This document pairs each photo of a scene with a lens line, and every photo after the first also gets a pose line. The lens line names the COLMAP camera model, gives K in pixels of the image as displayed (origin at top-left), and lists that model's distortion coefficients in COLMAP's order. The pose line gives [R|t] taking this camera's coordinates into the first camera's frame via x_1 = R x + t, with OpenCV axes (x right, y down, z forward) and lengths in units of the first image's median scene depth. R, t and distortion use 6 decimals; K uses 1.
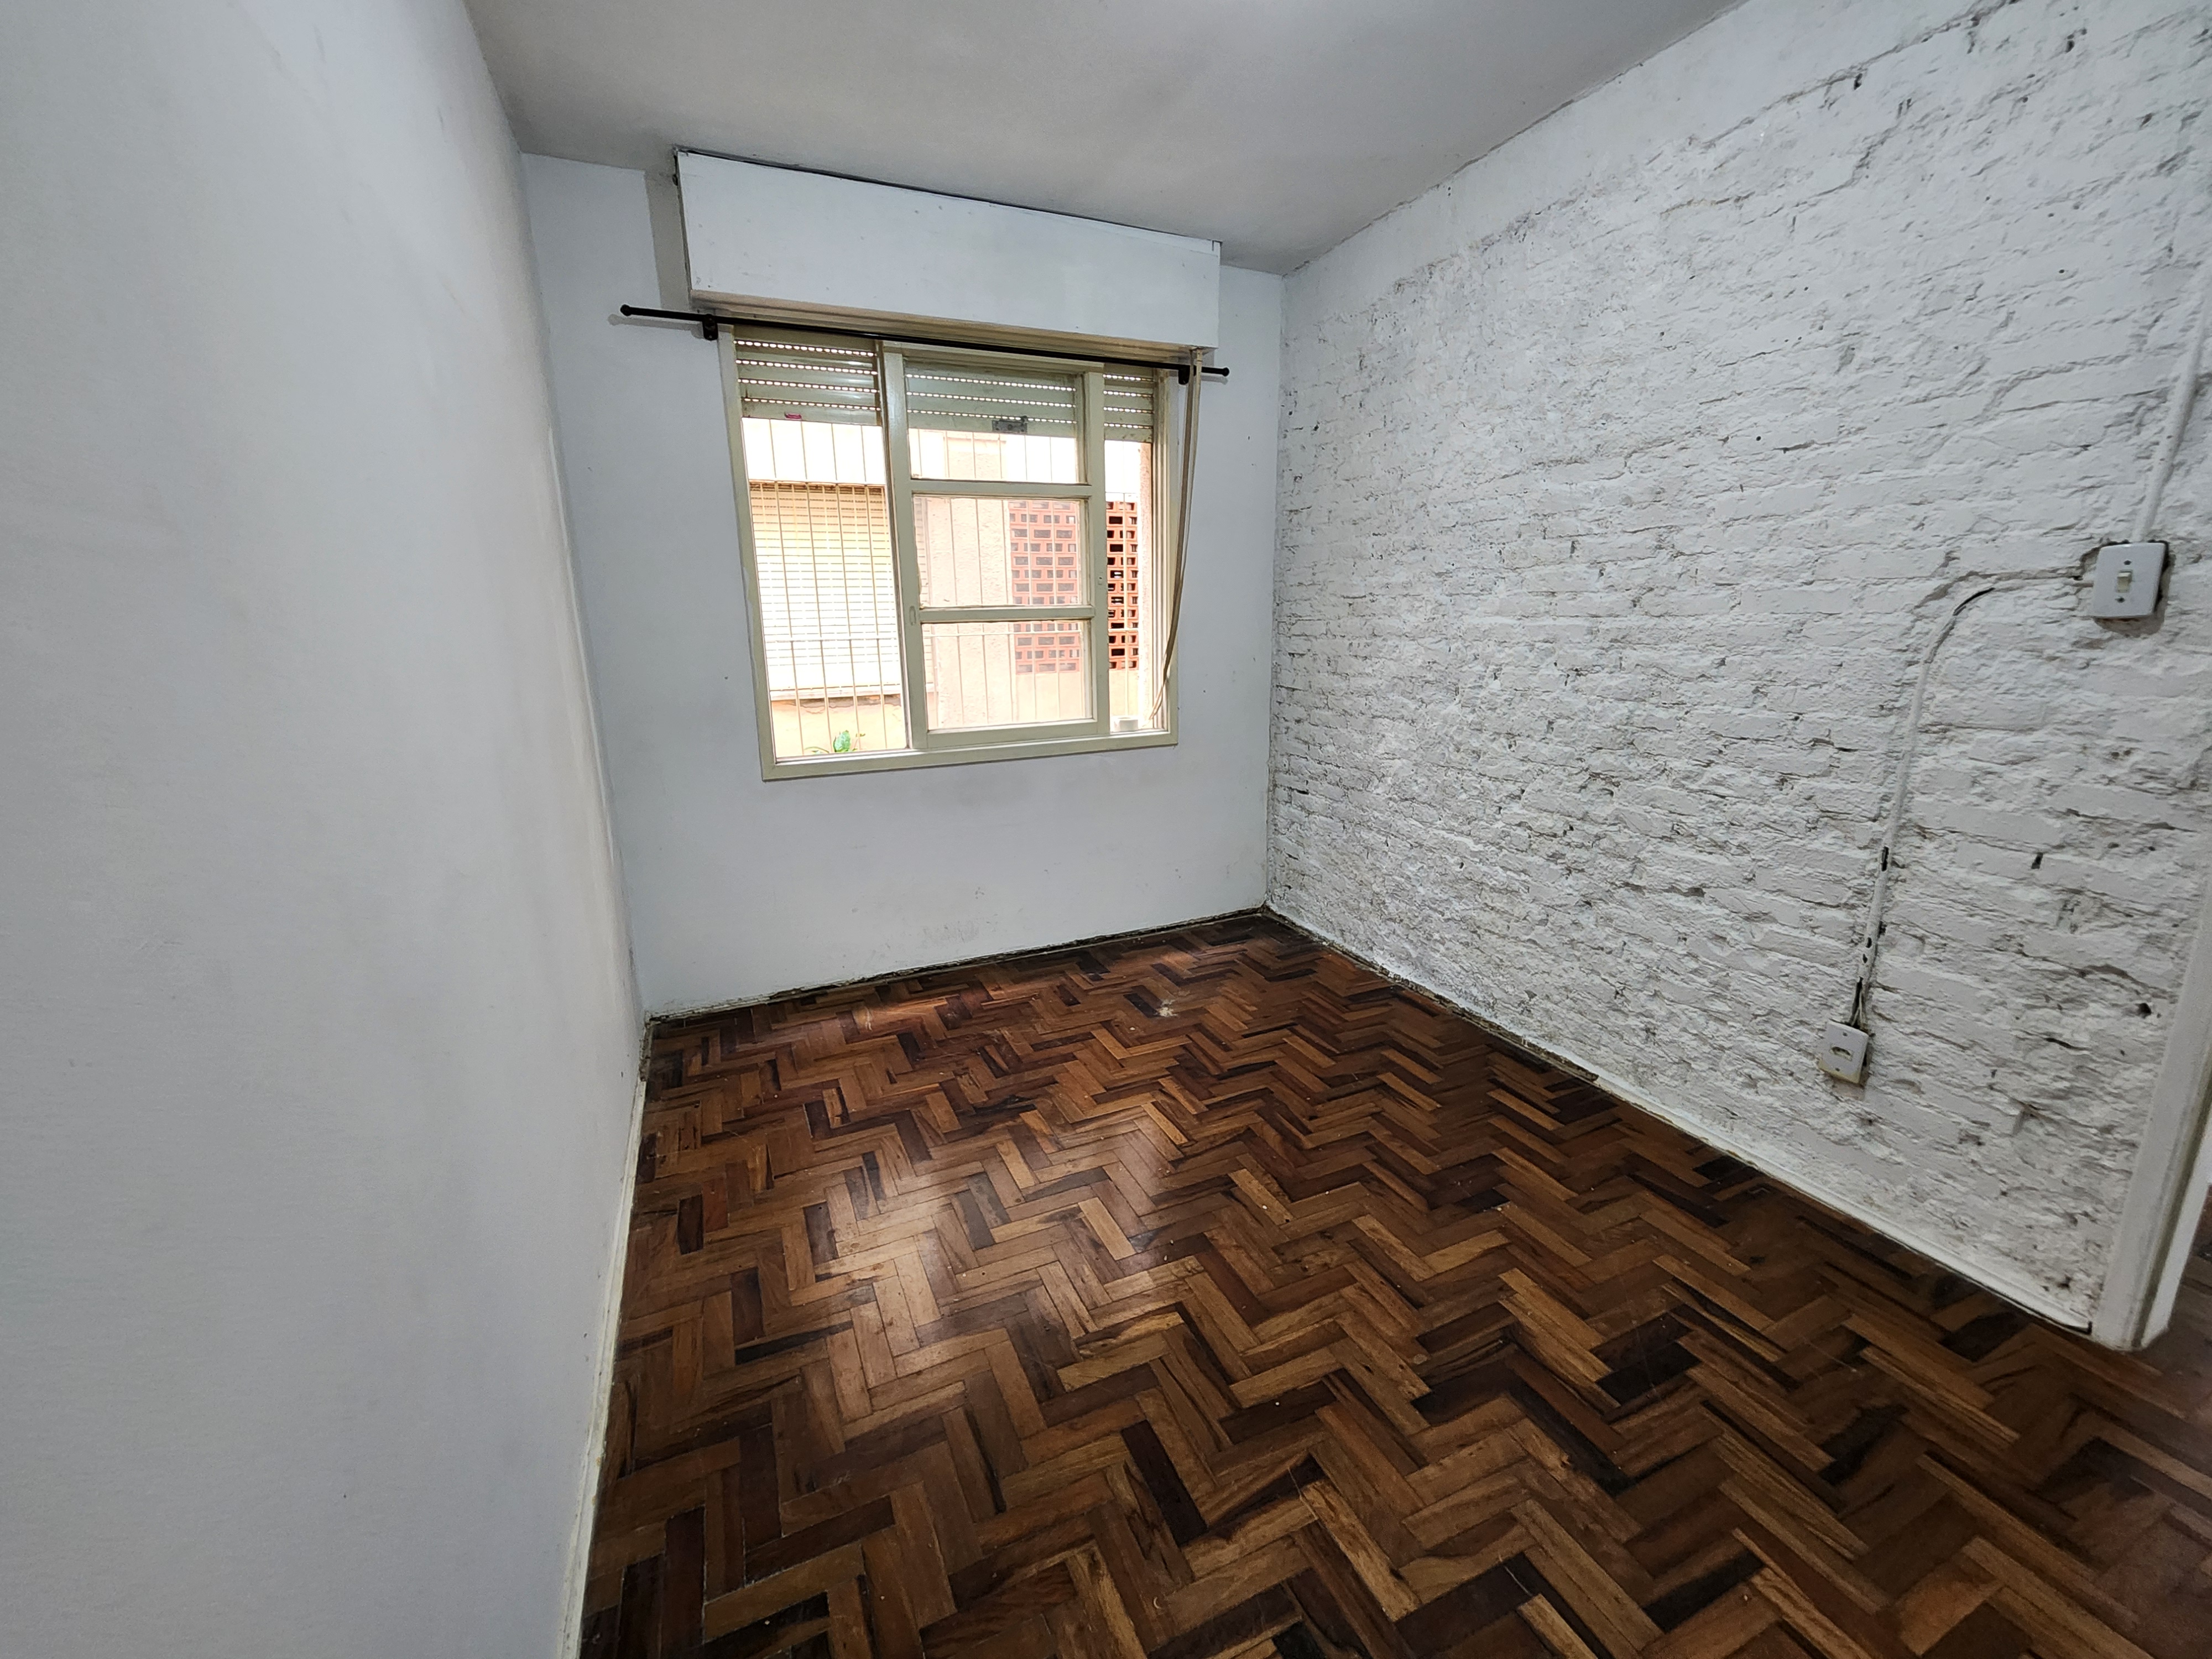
lens RADIAL K [[899.3, 0, 1108.2], [0, 899.3, 818.9], [0, 0, 1]] dist [0.005338, -0.003700]
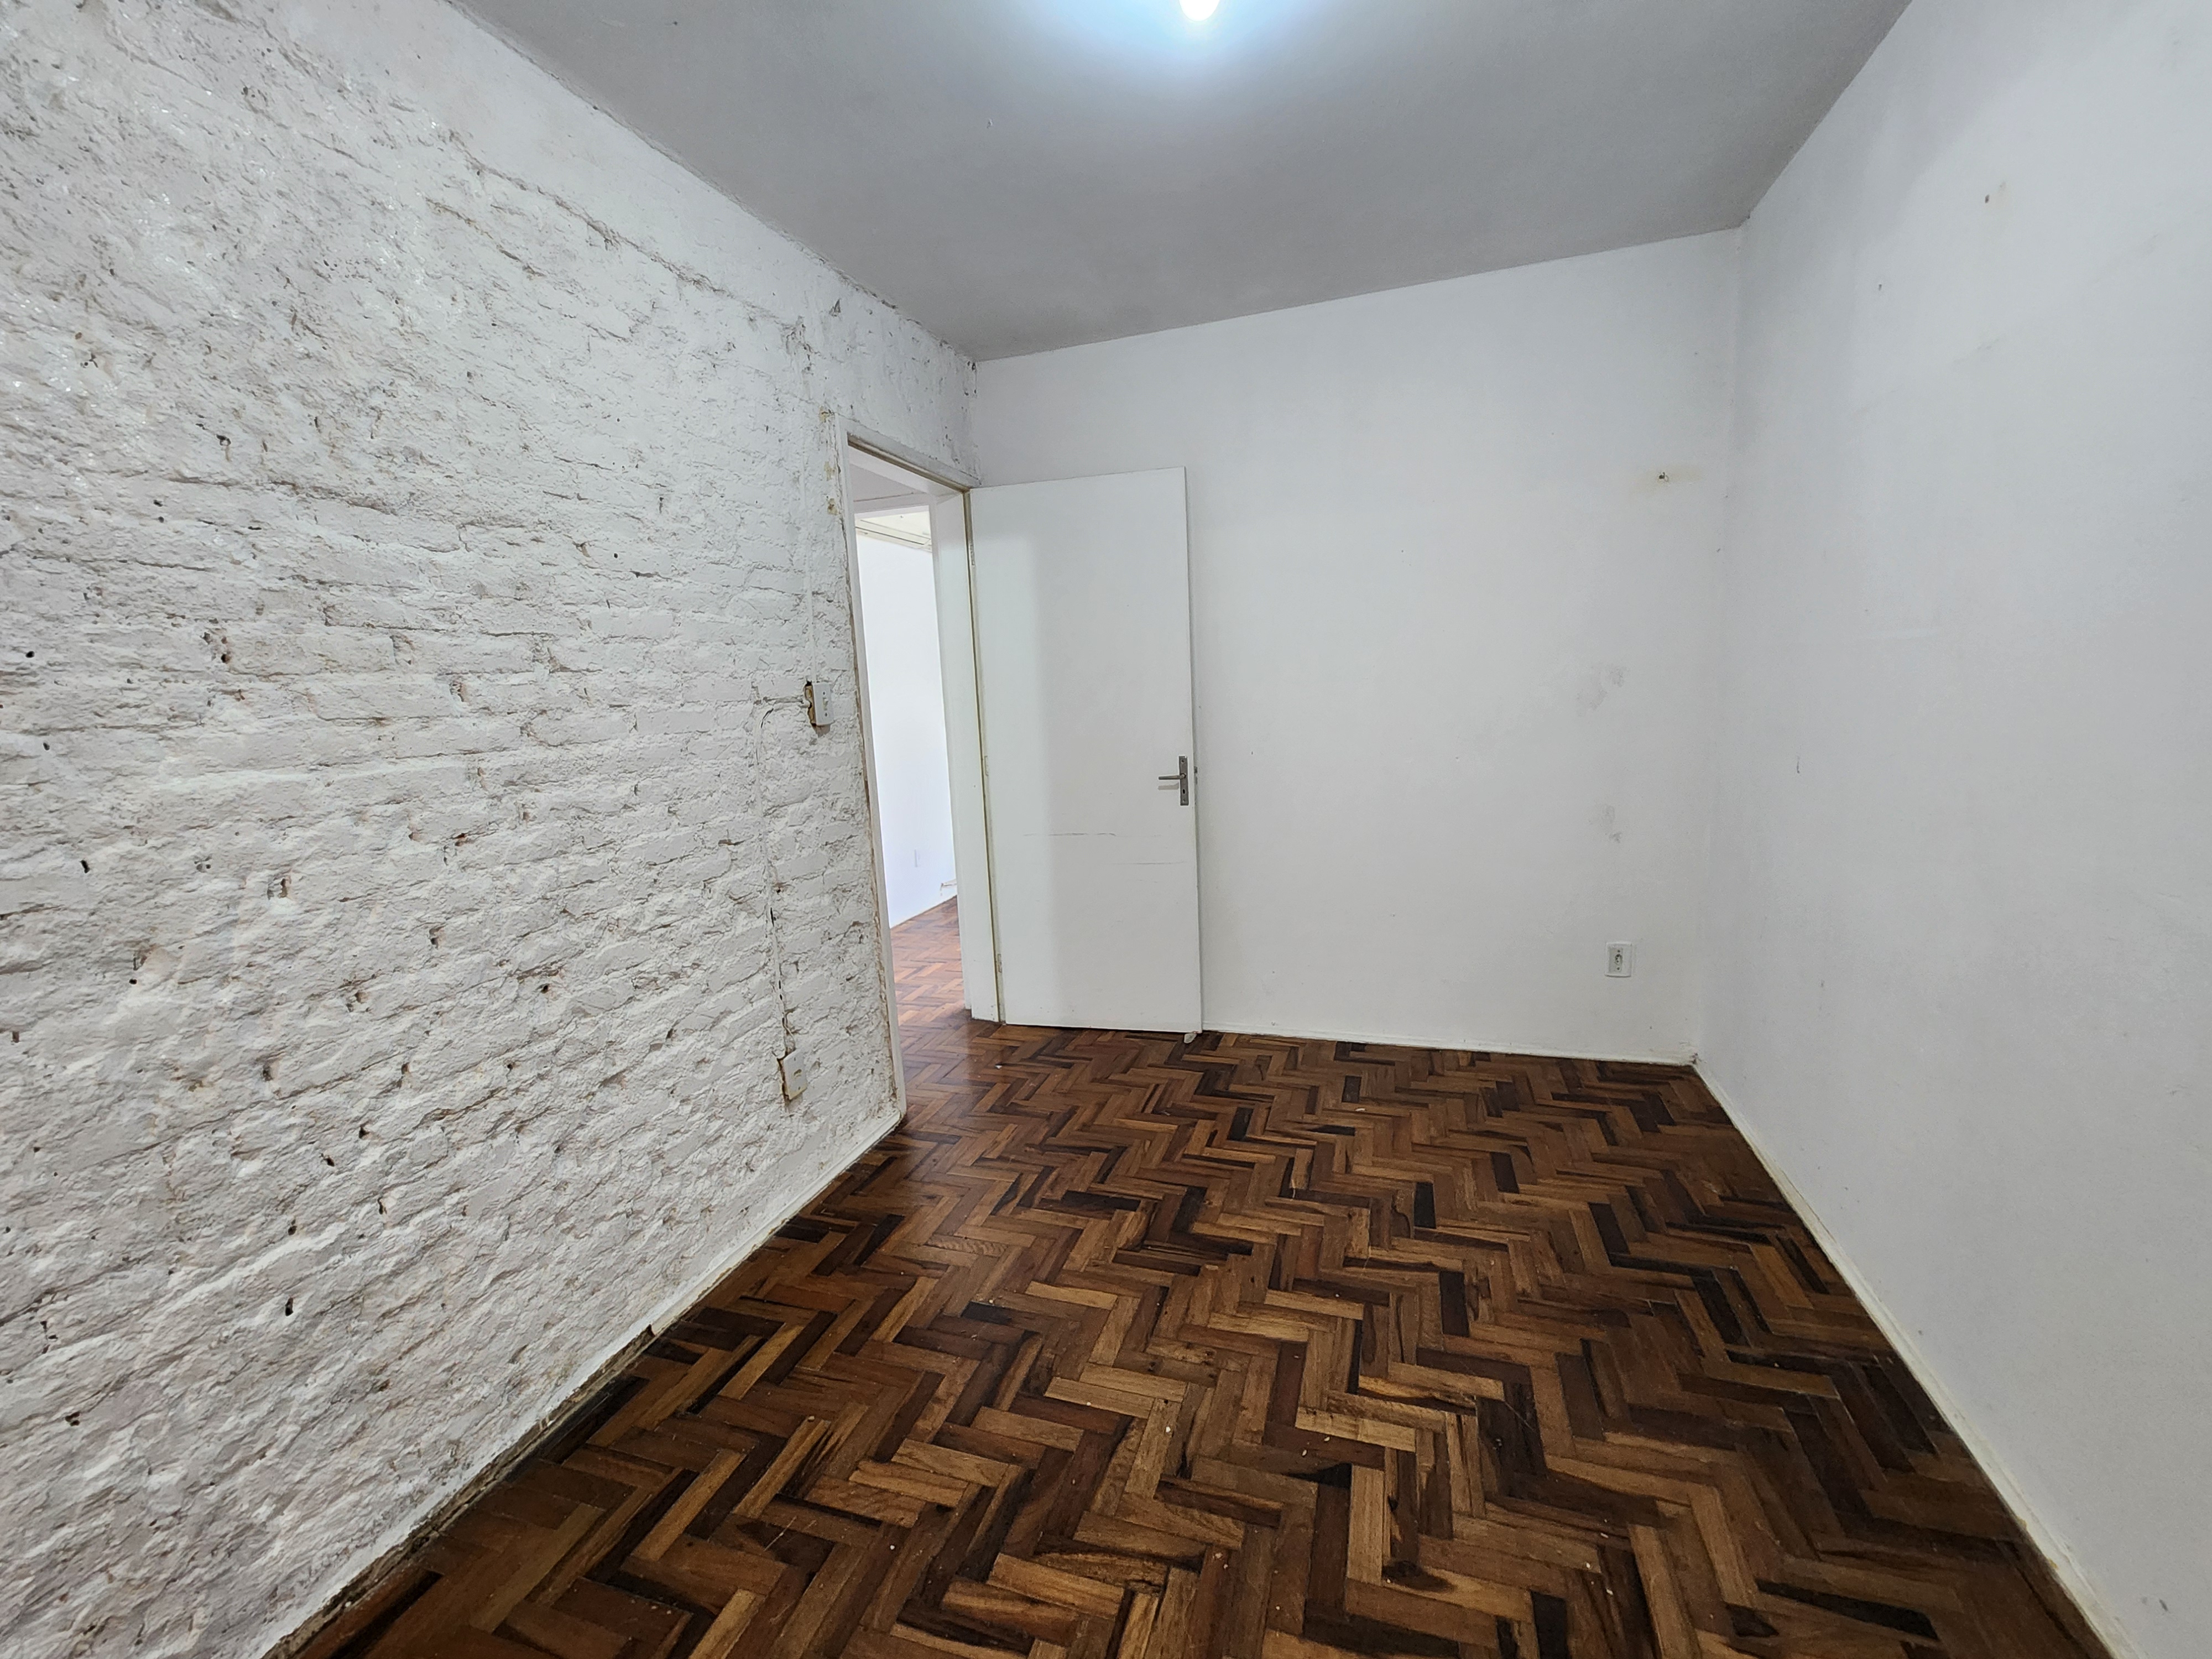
lens RADIAL K [[899.3, 0, 1108.2], [0, 899.3, 818.9], [0, 0, 1]] dist [0.005338, -0.003700]
pose [[-0.742008, -0.043814, 0.668958, -0.250067], [0.207837, 0.933662, 0.291683, -0.269496], [-0.637360, 0.355466, -0.683678, 1.147964]]
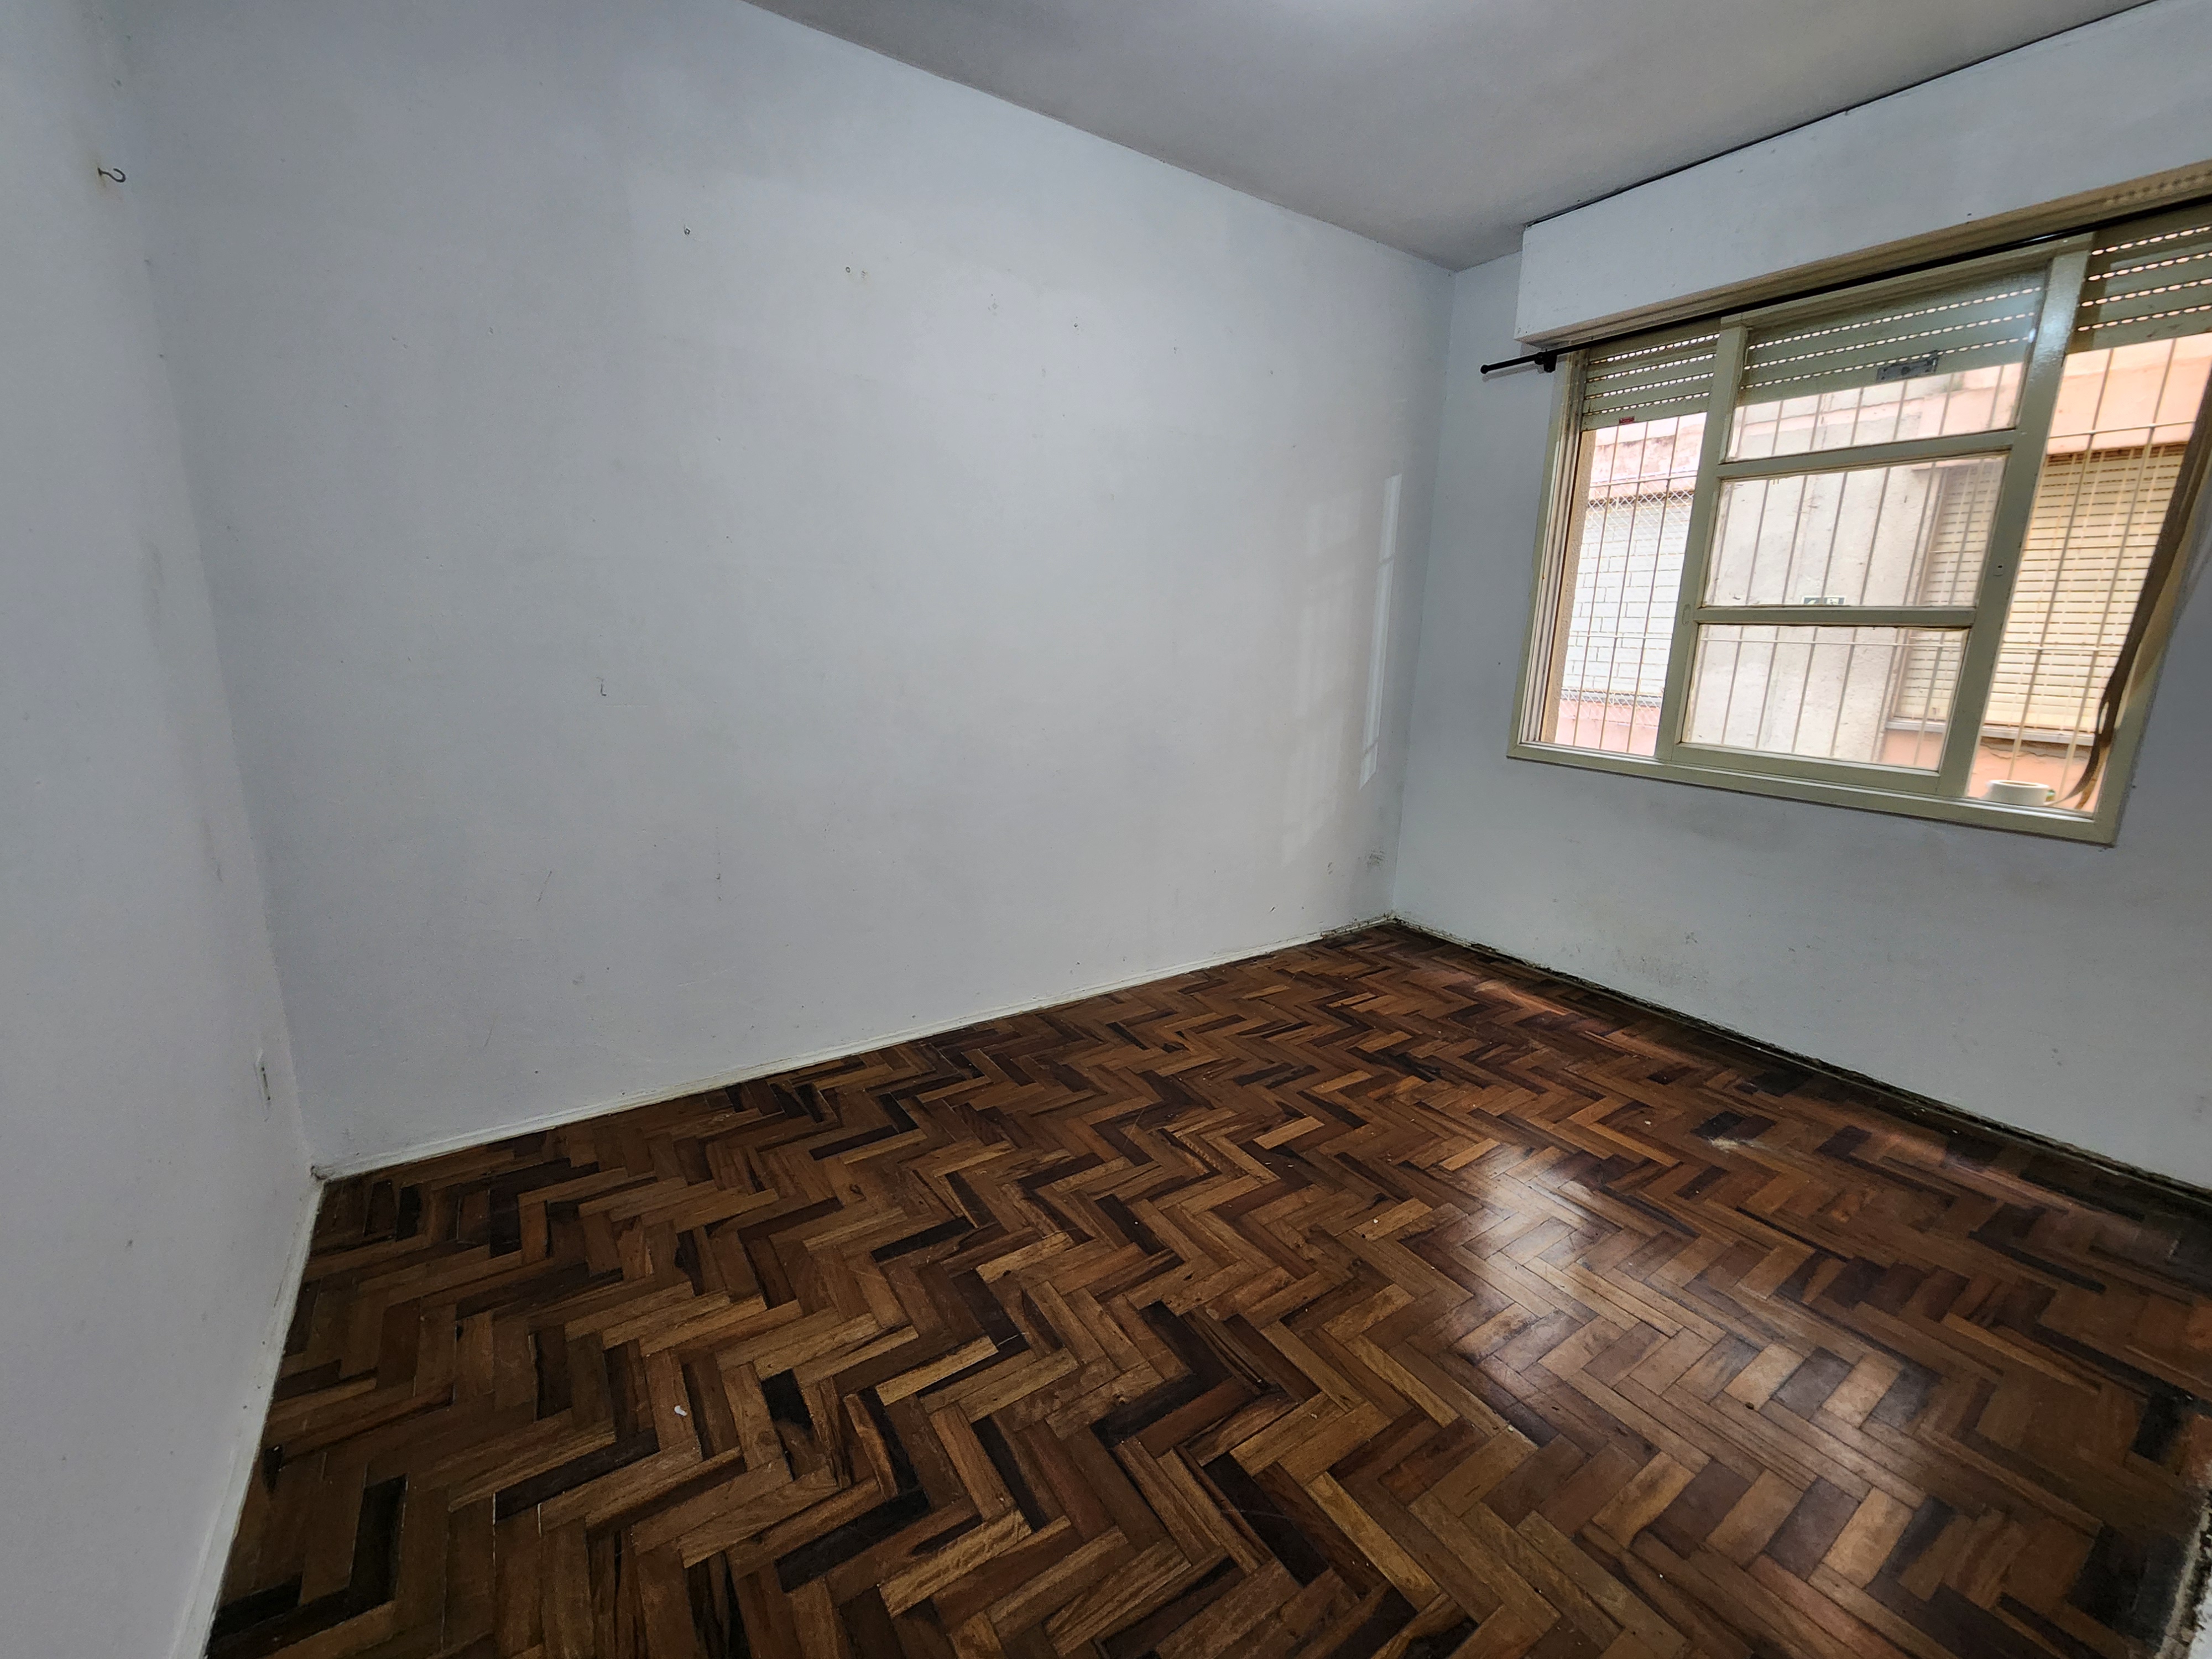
lens RADIAL K [[899.3, 0, 1108.2], [0, 899.3, 818.9], [0, 0, 1]] dist [0.005338, -0.003700]
pose [[0.171434, 0.234788, -0.956810, 0.776308], [-0.247283, 0.950352, 0.188898, -0.071341], [0.953657, 0.204219, 0.220981, 0.353827]]
